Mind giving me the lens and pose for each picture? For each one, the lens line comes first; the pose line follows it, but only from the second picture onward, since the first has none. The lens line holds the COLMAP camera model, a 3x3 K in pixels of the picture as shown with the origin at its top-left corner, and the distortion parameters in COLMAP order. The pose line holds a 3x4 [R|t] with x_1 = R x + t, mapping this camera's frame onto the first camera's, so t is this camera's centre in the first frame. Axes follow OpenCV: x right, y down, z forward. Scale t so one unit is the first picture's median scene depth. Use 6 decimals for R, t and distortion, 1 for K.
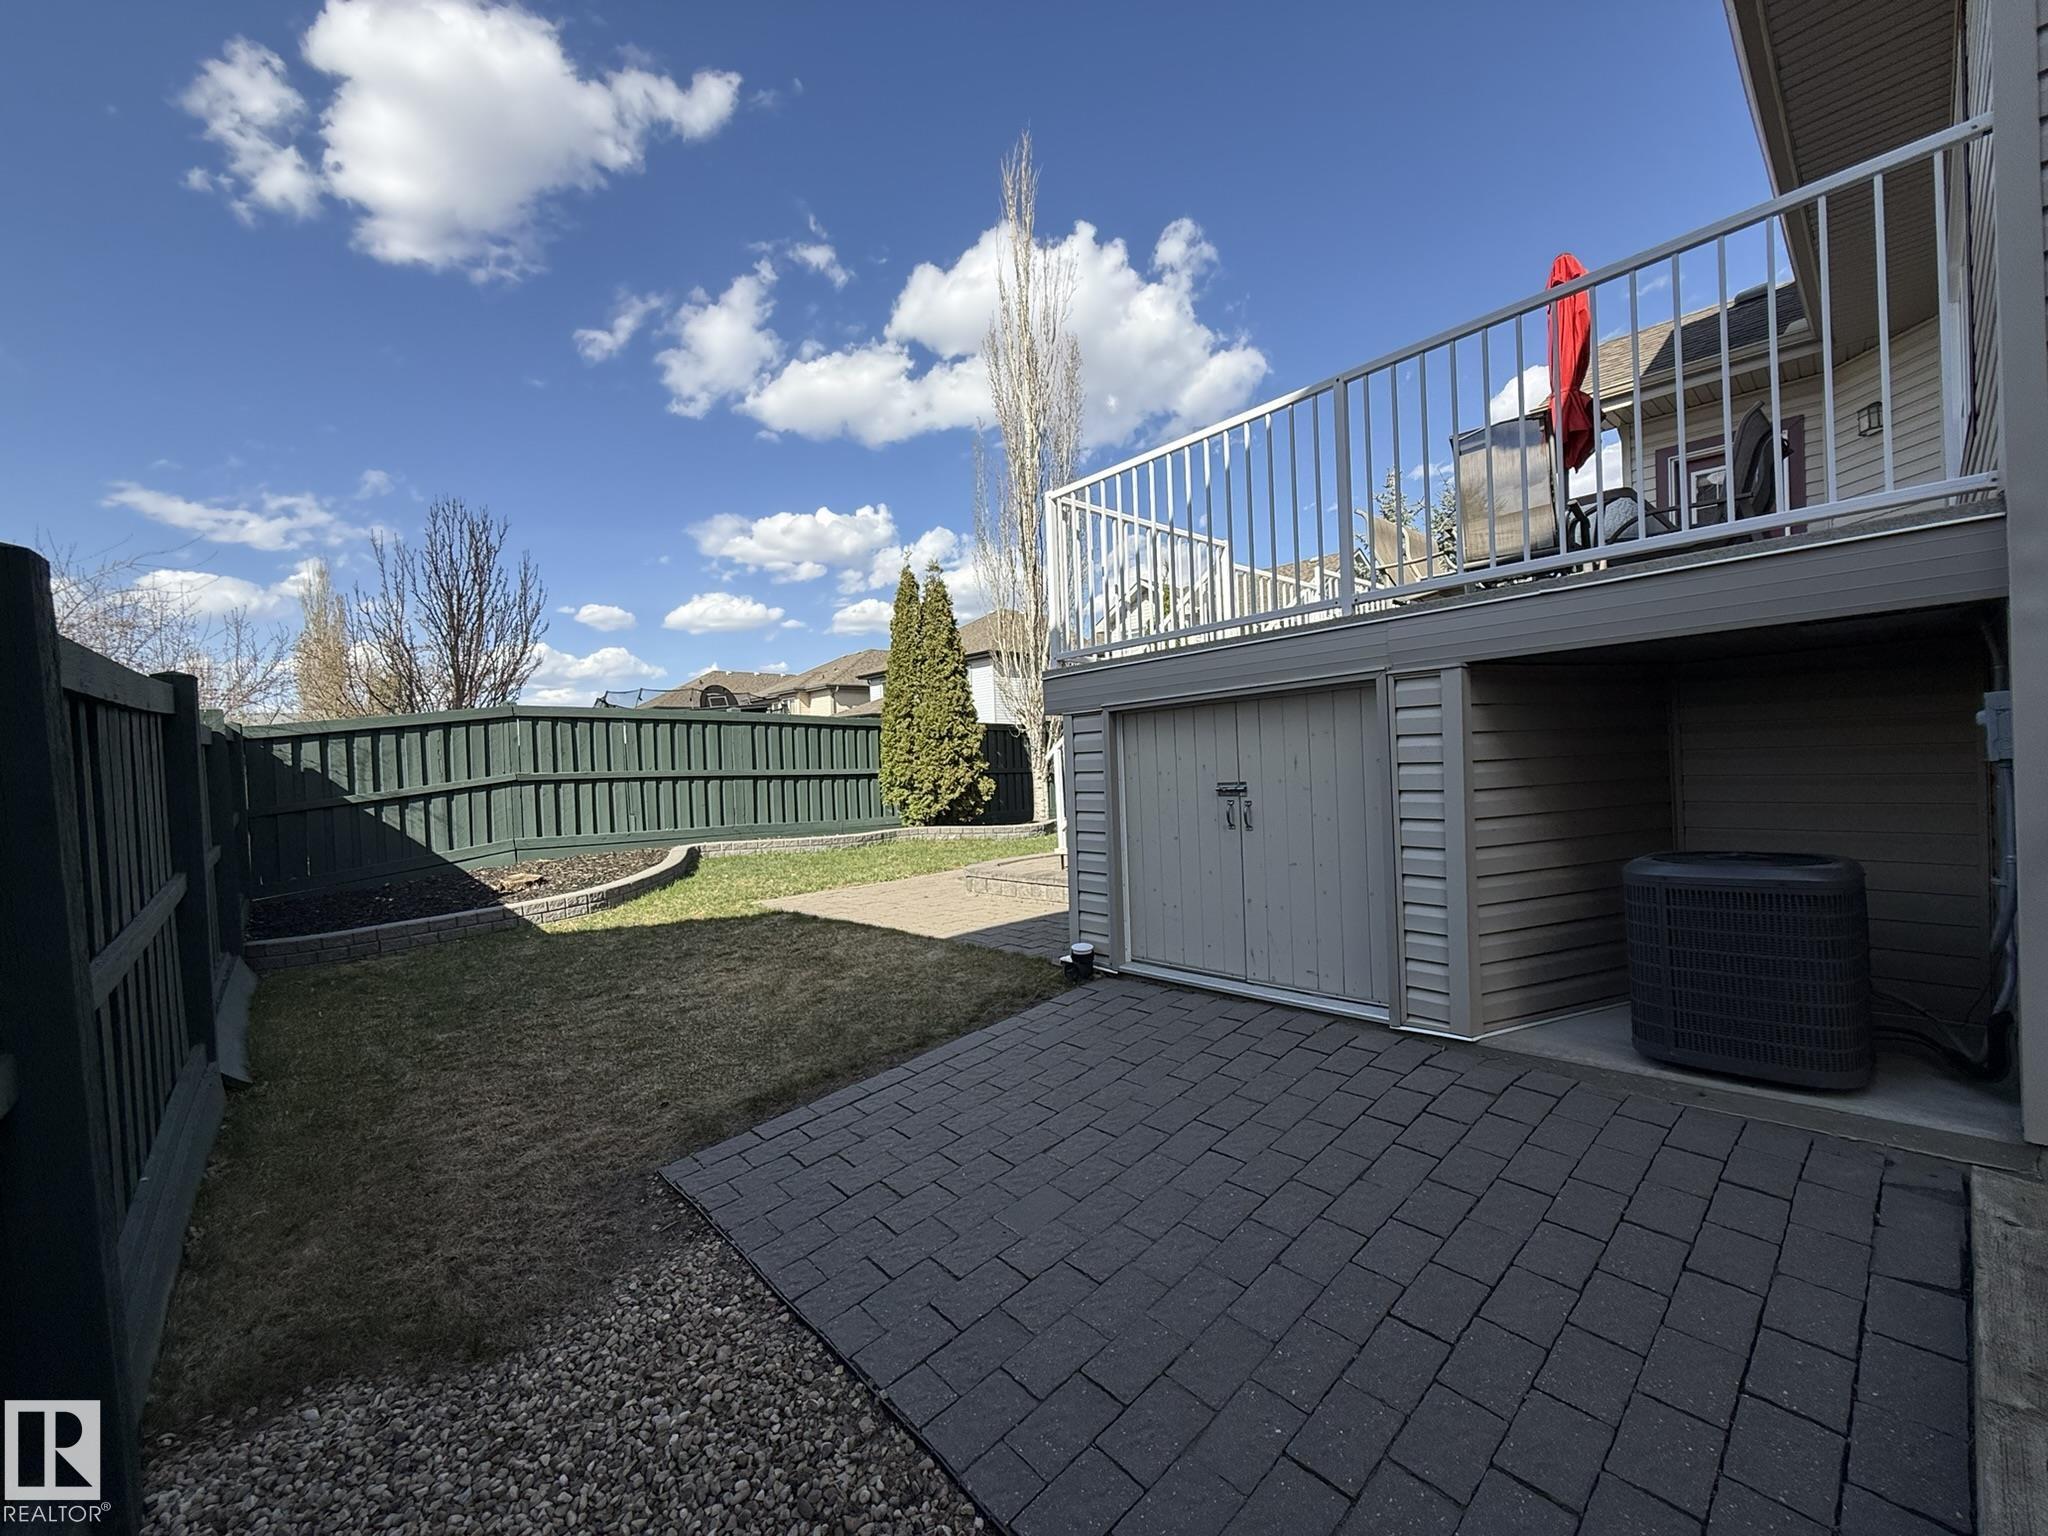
lens RADIAL K [[819.5, 0, 1026.1], [0, 819.5, 765.1], [0, 0, 1]] dist [0.009150, -0.000801]
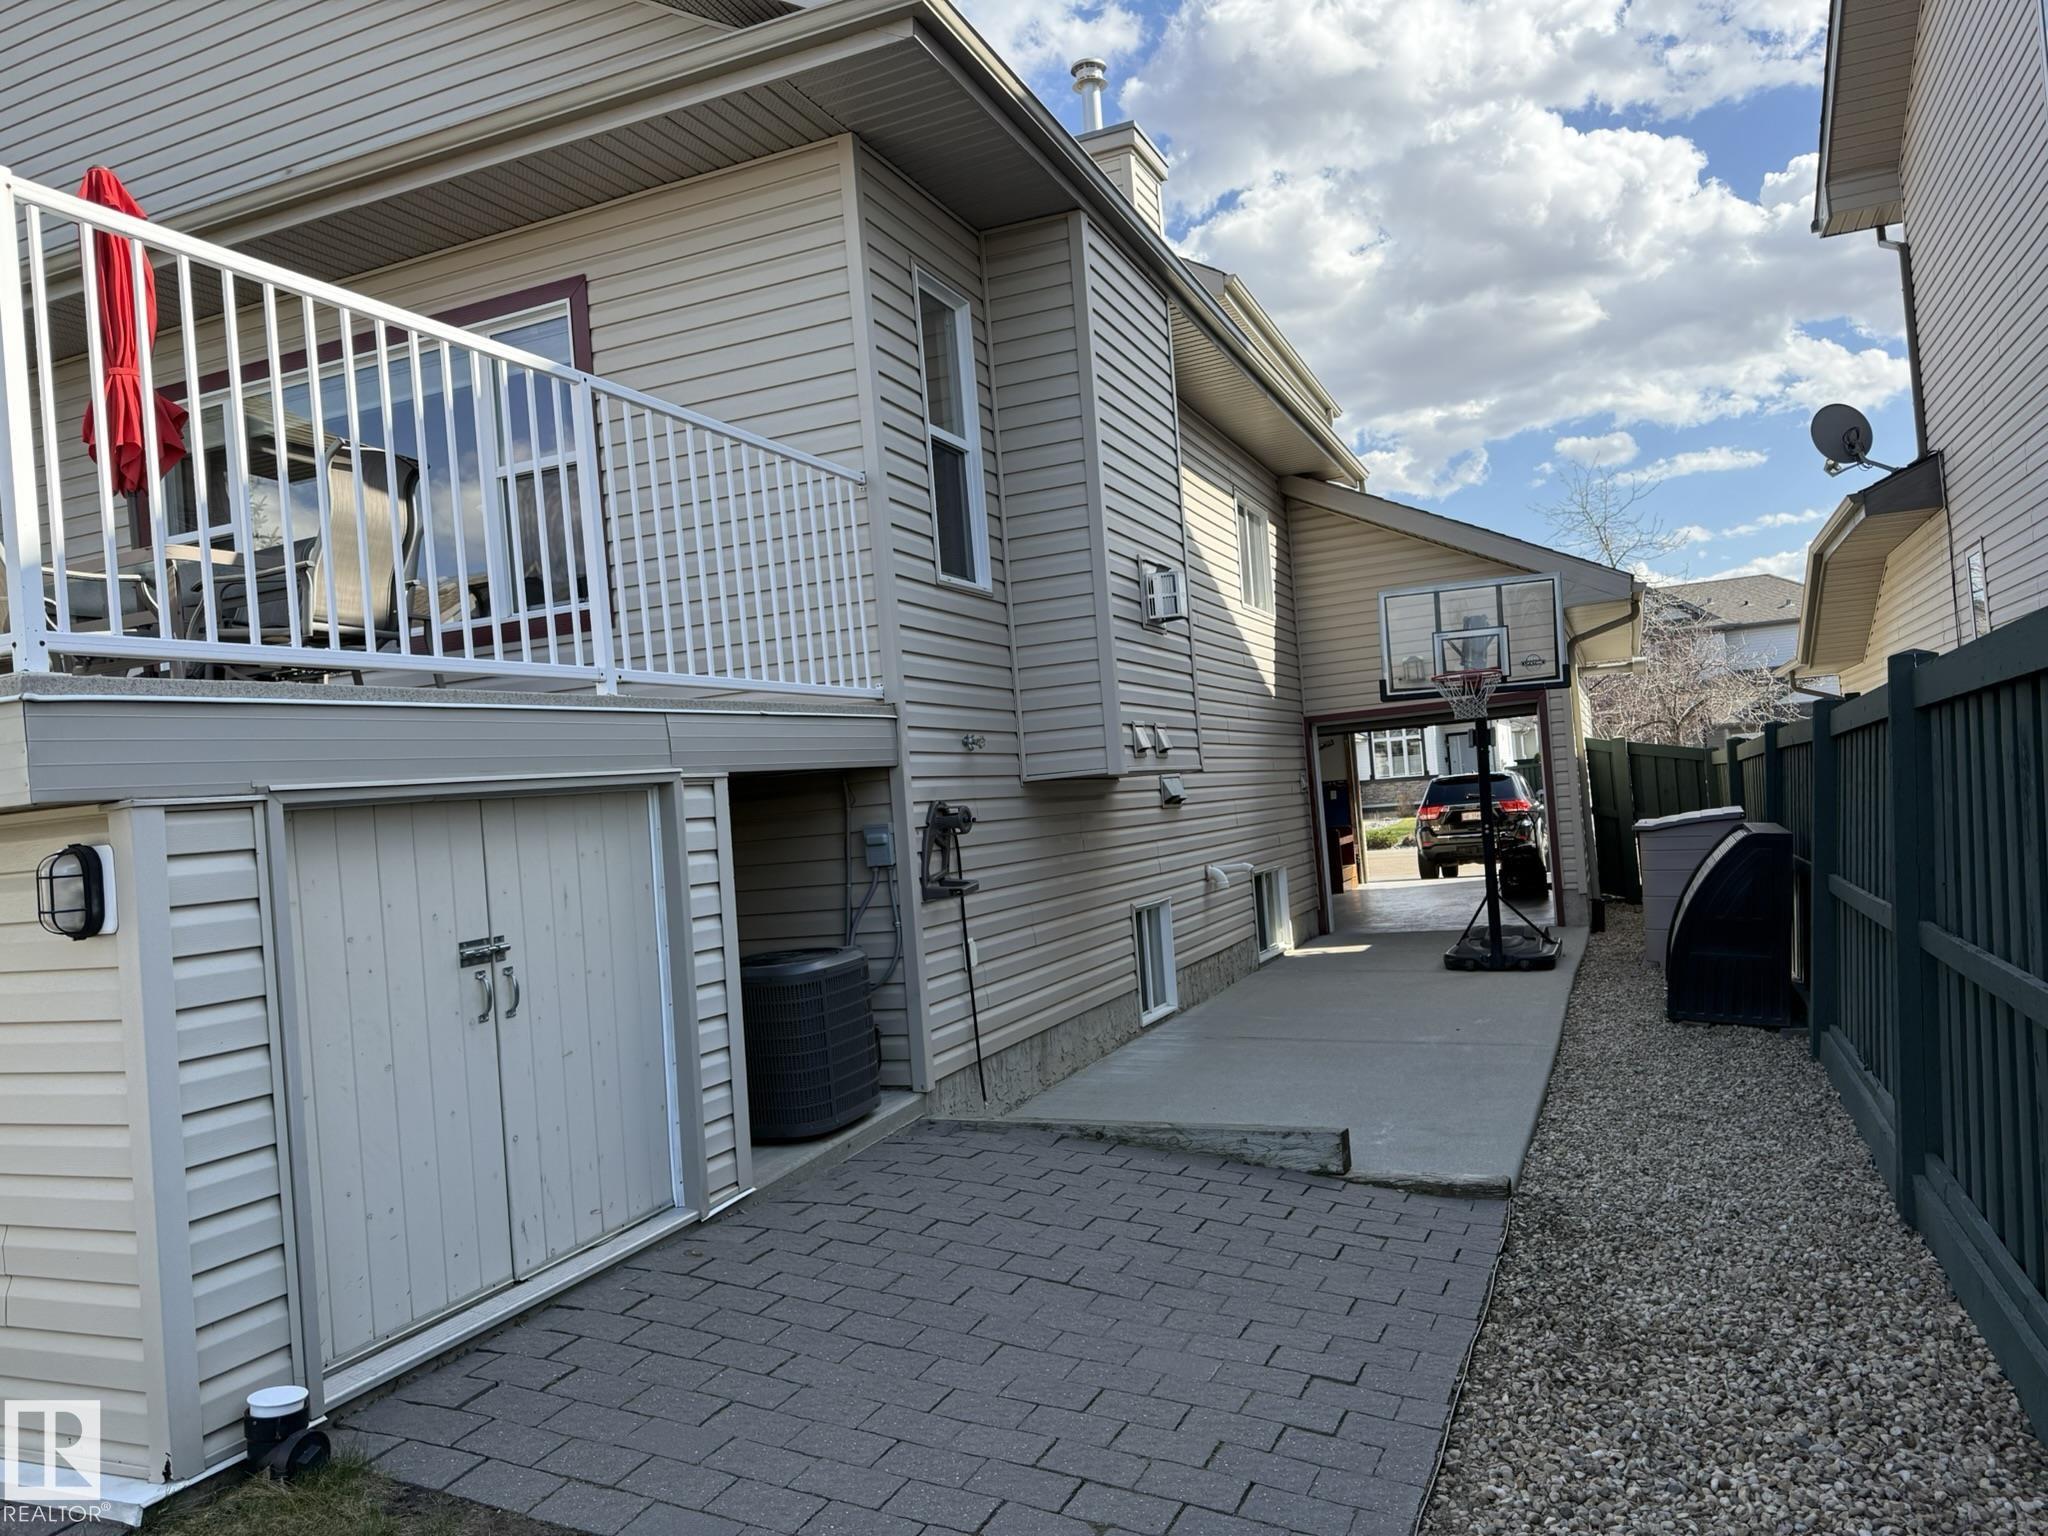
lens RADIAL K [[1451.9, 0, 1017.3], [0, 1451.9, 767.4], [0, 0, 1]] dist [0.075745, -0.090540]
pose [[-0.417076, 0.101013, 0.903241, -3.384439], [0.104557, 0.992539, -0.062720, 0.020658], [-0.902837, 0.068281, -0.424526, 4.371055]]
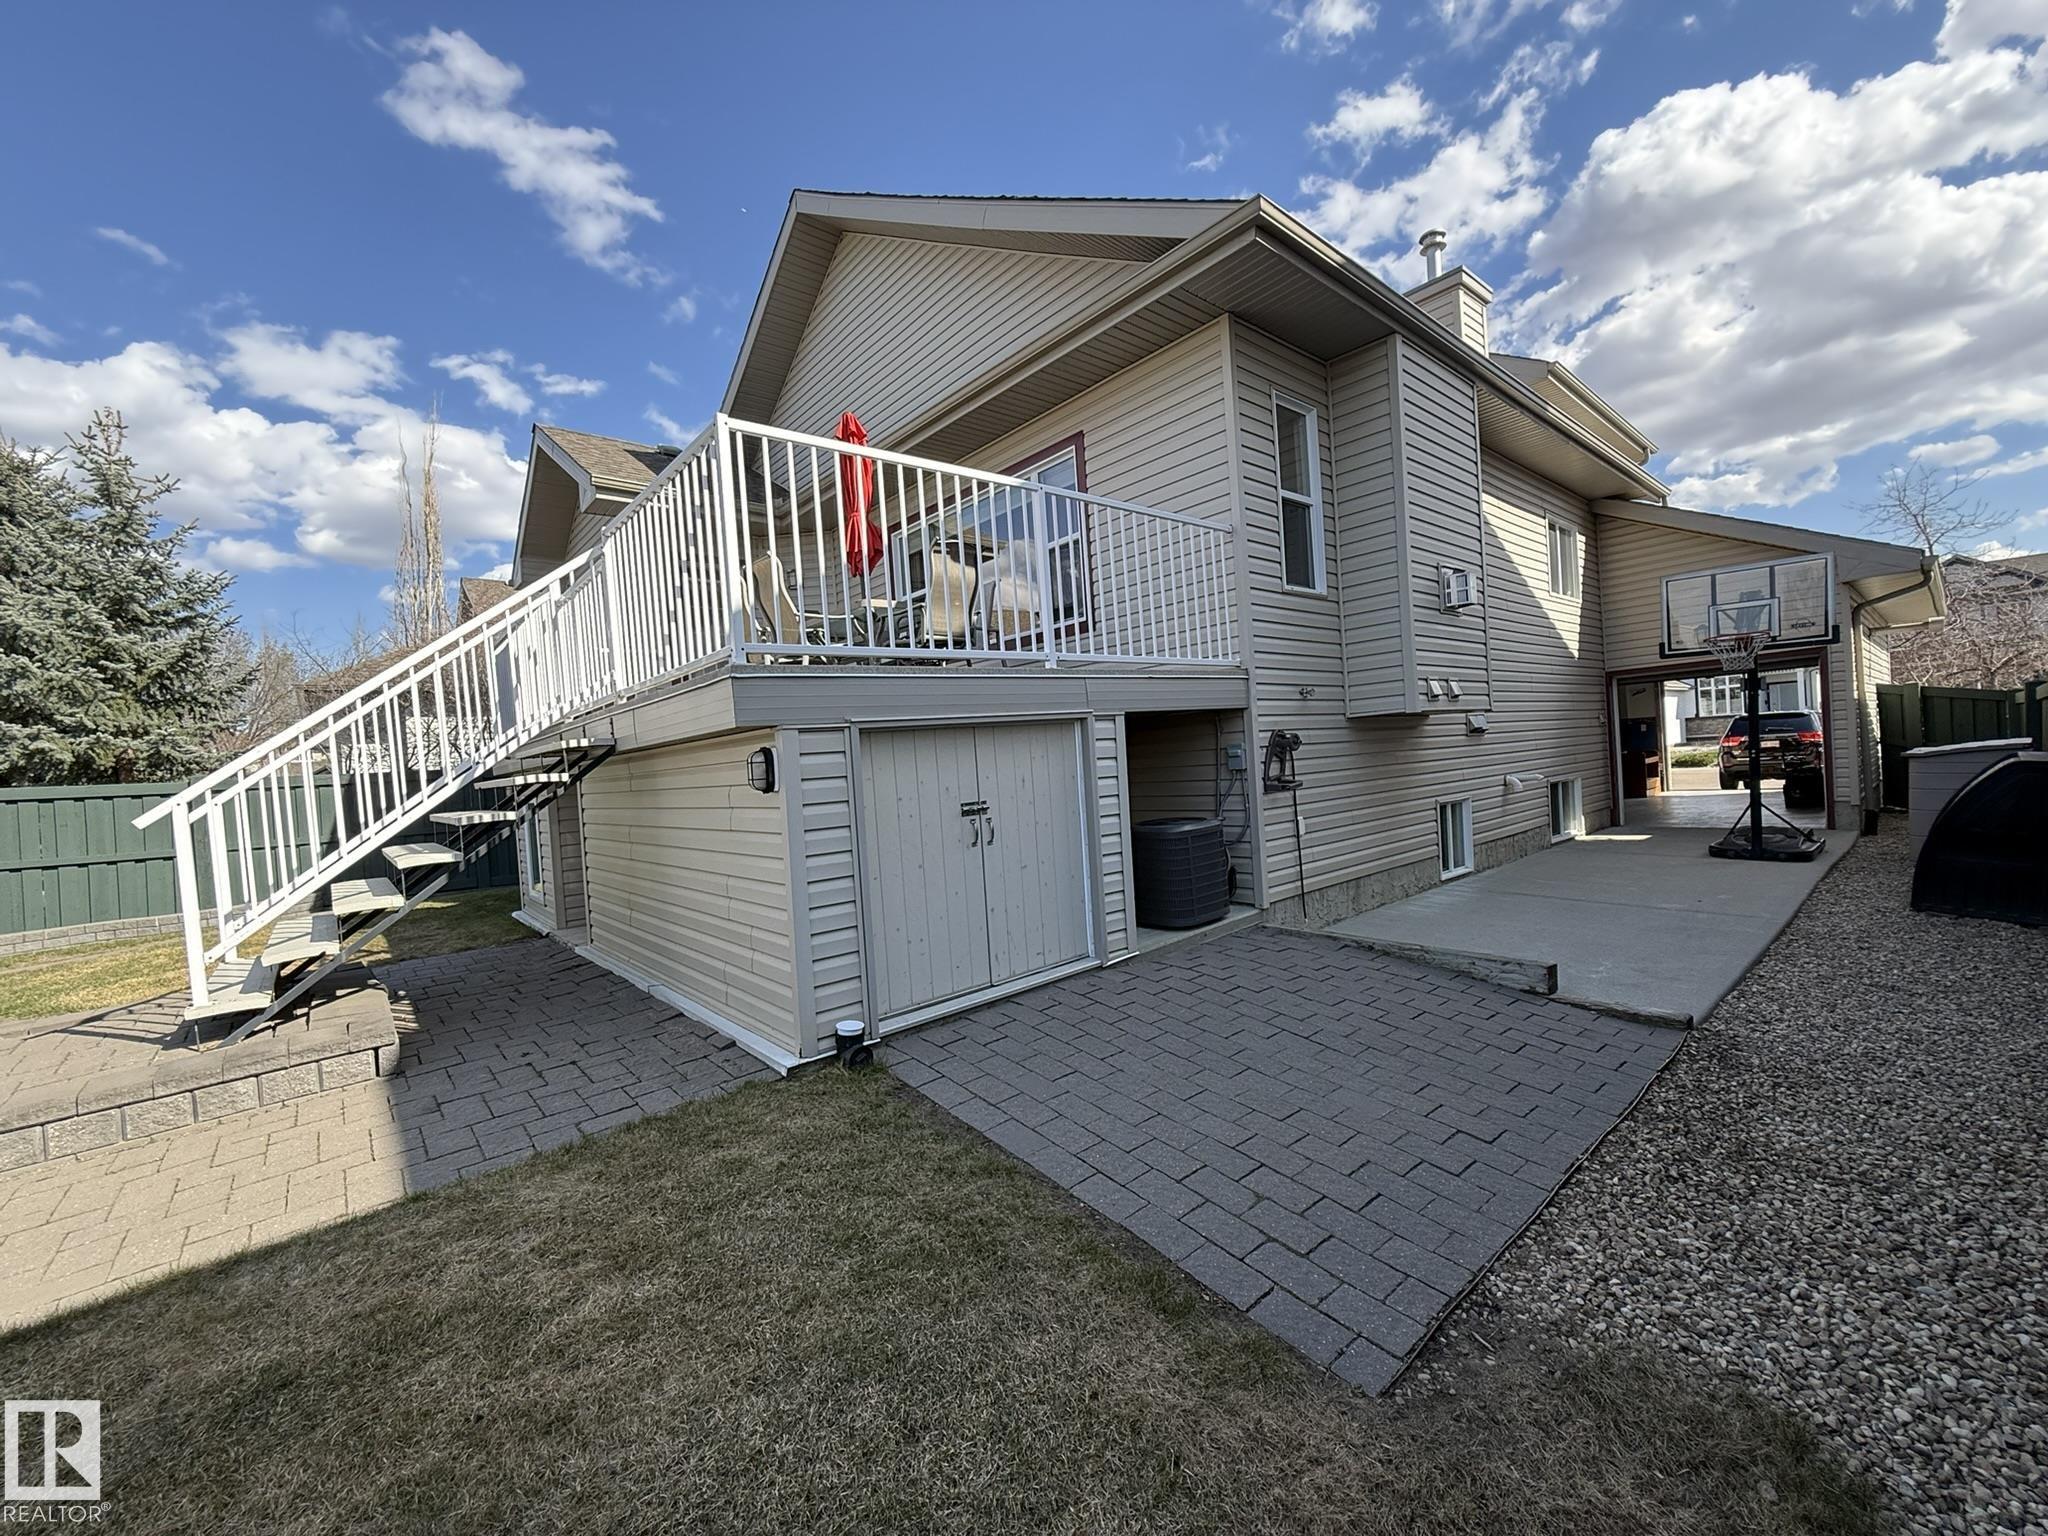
lens RADIAL K [[819.5, 0, 1026.1], [0, 819.5, 765.1], [0, 0, 1]] dist [0.009150, -0.000801]
pose [[0.027469, 0.036043, 0.998973, -3.258344], [0.071089, 0.996749, -0.037917, 0.072171], [-0.997092, 0.072058, 0.024818, 3.623811]]
